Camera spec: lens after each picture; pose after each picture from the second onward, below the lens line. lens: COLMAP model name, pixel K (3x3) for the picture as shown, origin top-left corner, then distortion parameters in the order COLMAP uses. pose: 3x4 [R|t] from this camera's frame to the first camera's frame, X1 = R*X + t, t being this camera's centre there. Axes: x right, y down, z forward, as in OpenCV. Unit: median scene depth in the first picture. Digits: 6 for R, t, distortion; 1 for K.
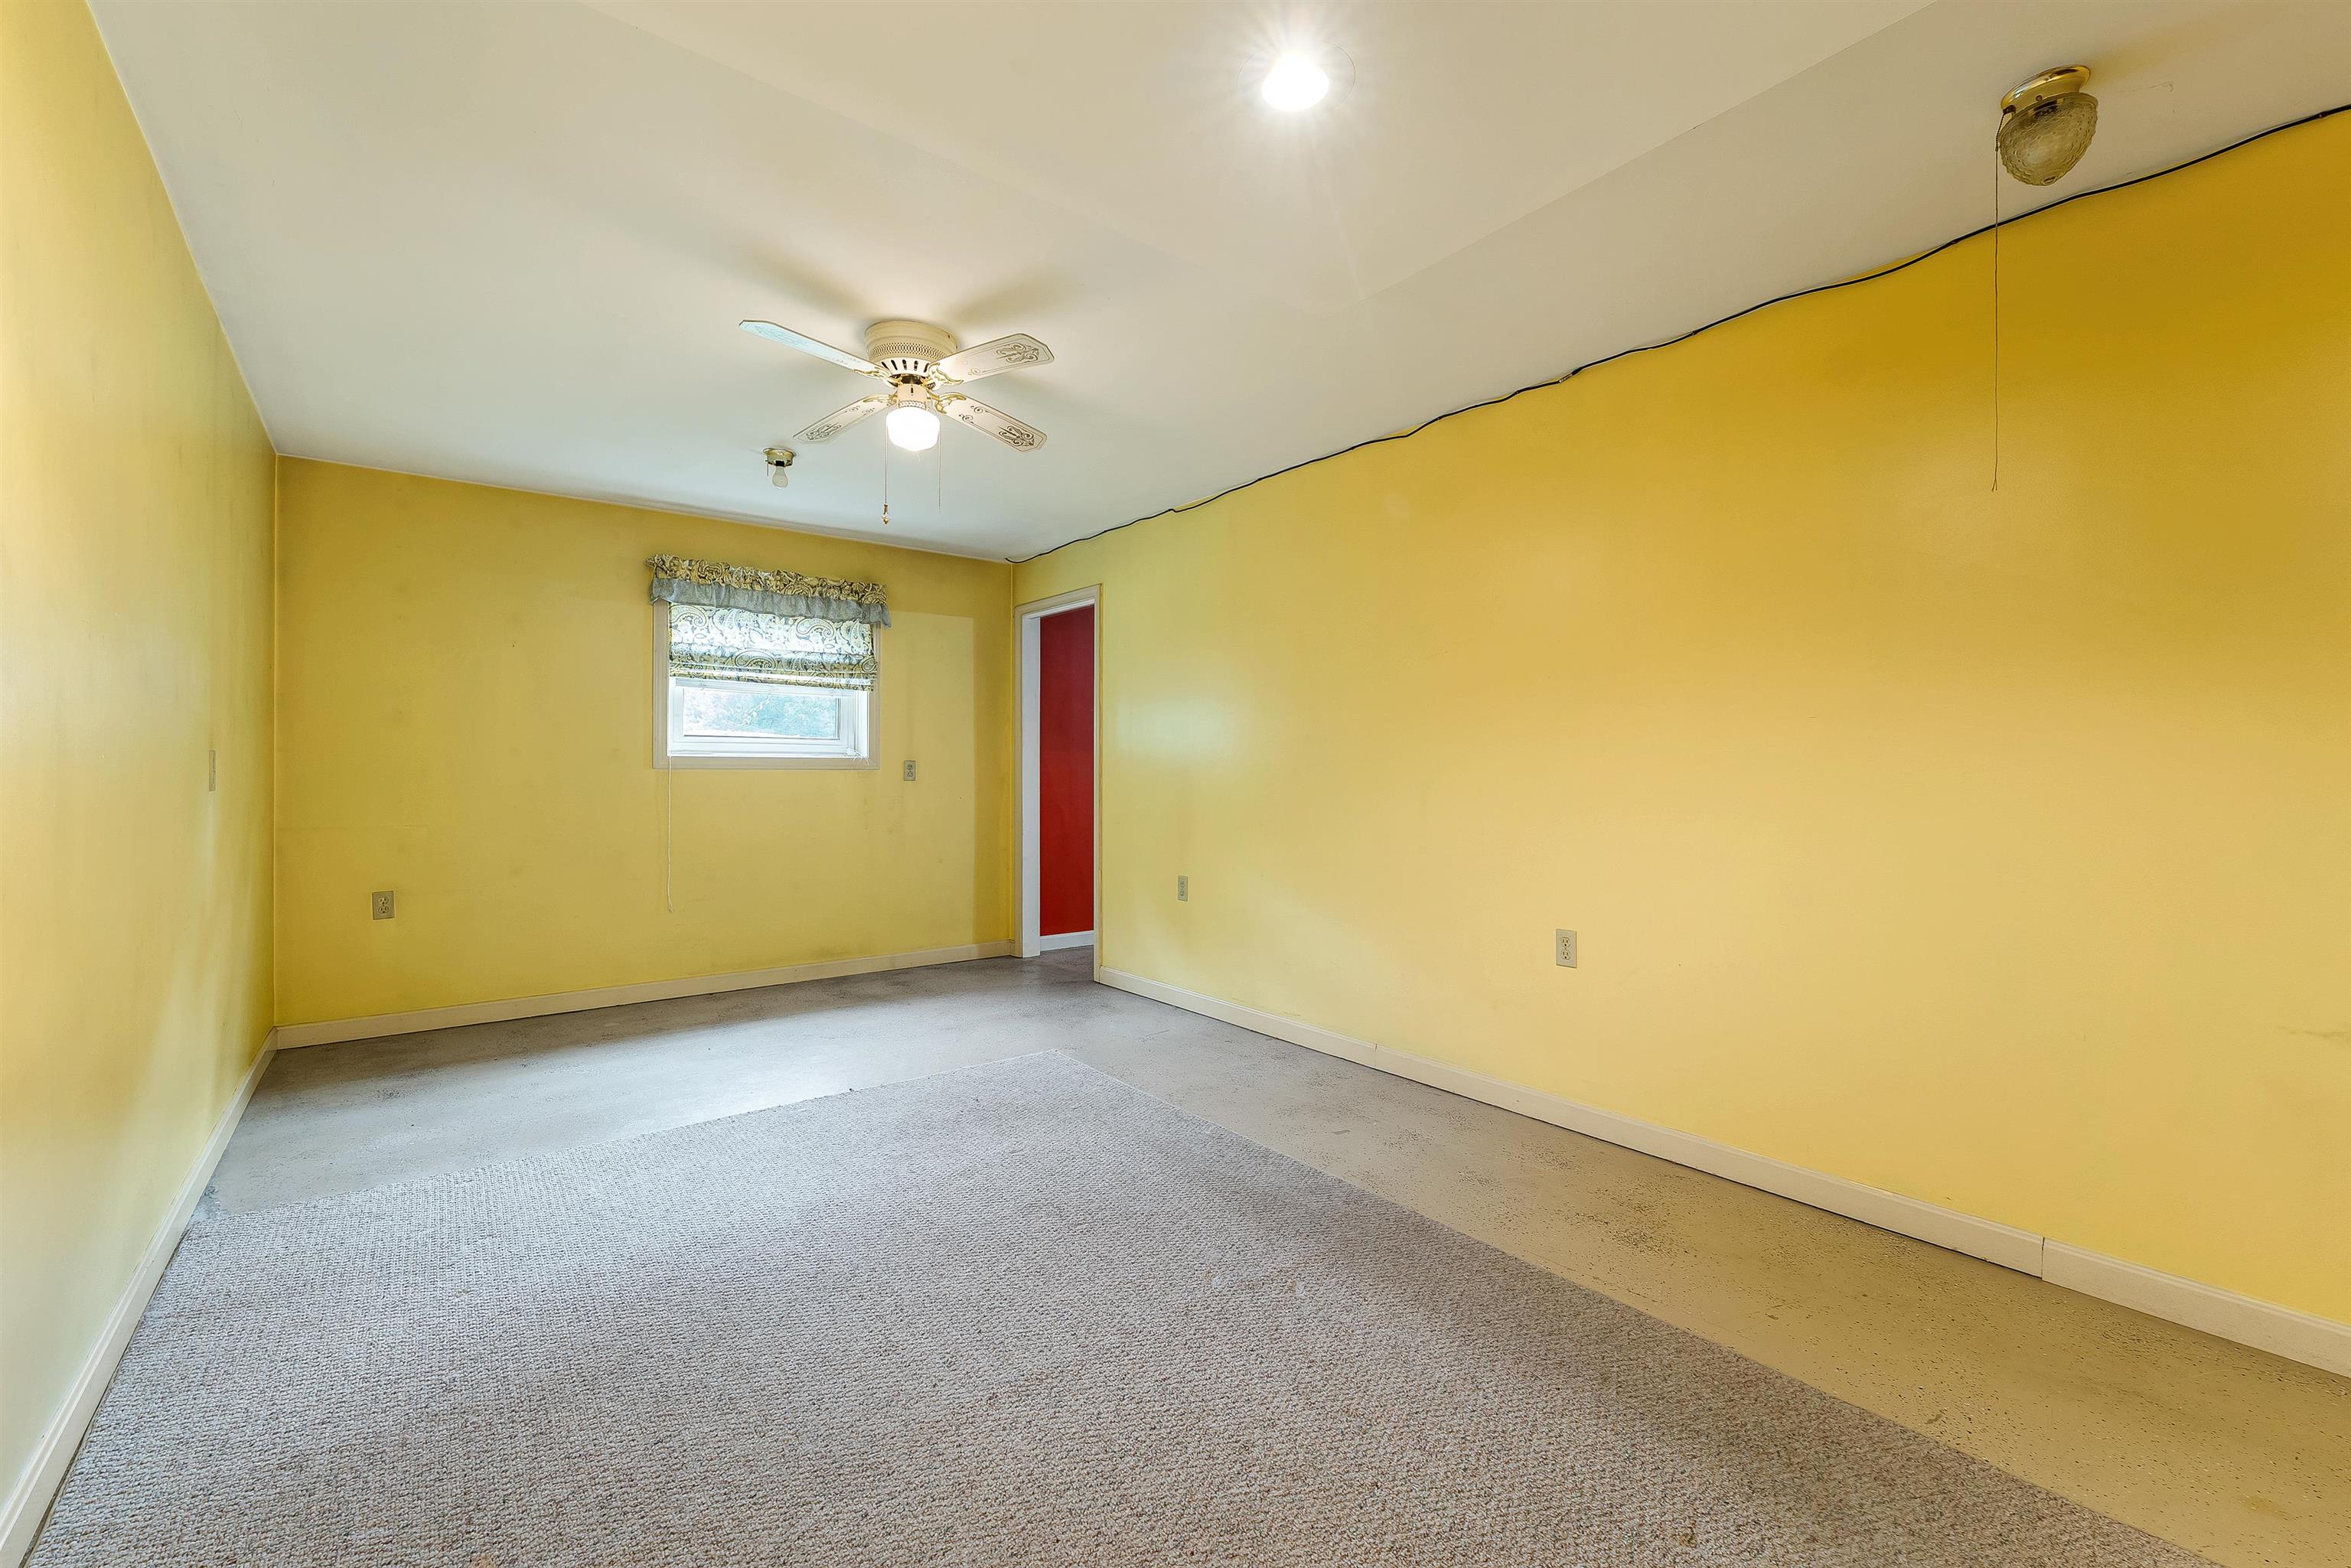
lens RADIAL K [[981.3, 0, 1175.5], [0, 981.3, 784.0], [0, 0, 1]] dist [0.000204, 0.000020]
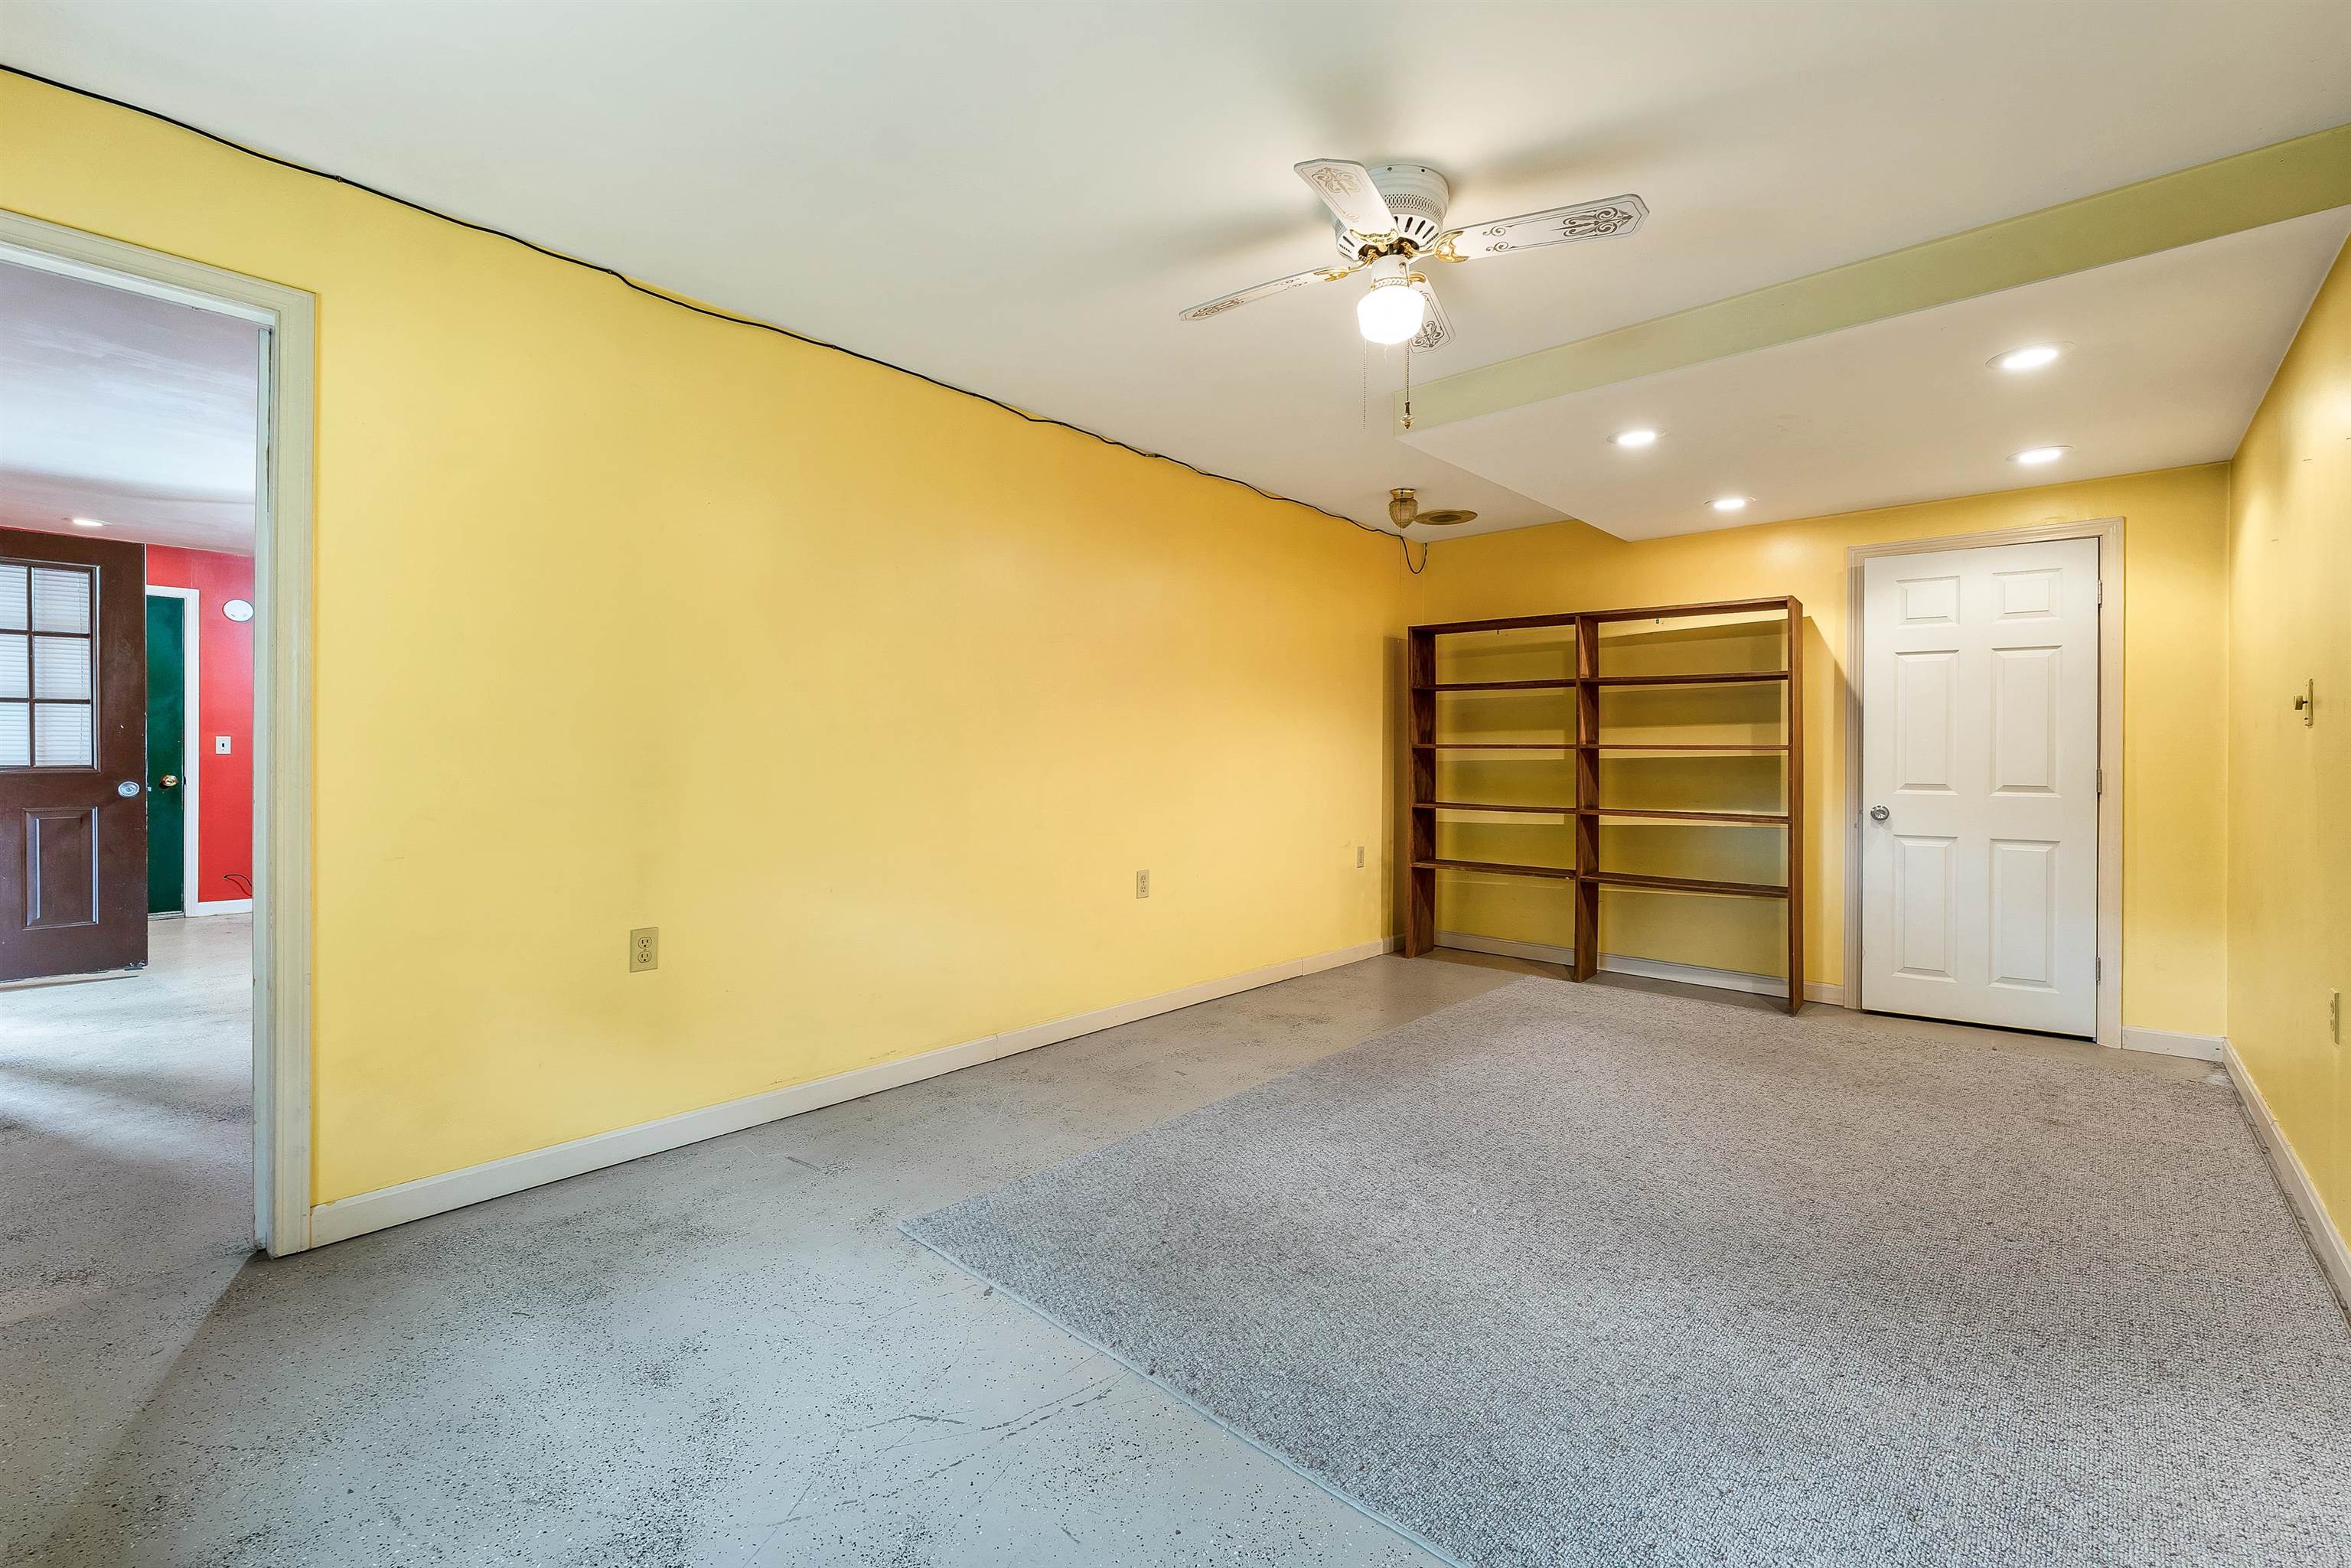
lens RADIAL K [[952.8, 0, 1172.0], [0, 952.8, 753.7], [0, 0, 1]] dist [0.000071, 0.000000]
pose [[-0.167745, -0.003513, 0.985824, -0.871643], [0.002268, 0.999990, 0.003950, -0.015738], [-0.985828, 0.002899, -0.167736, 1.149106]]
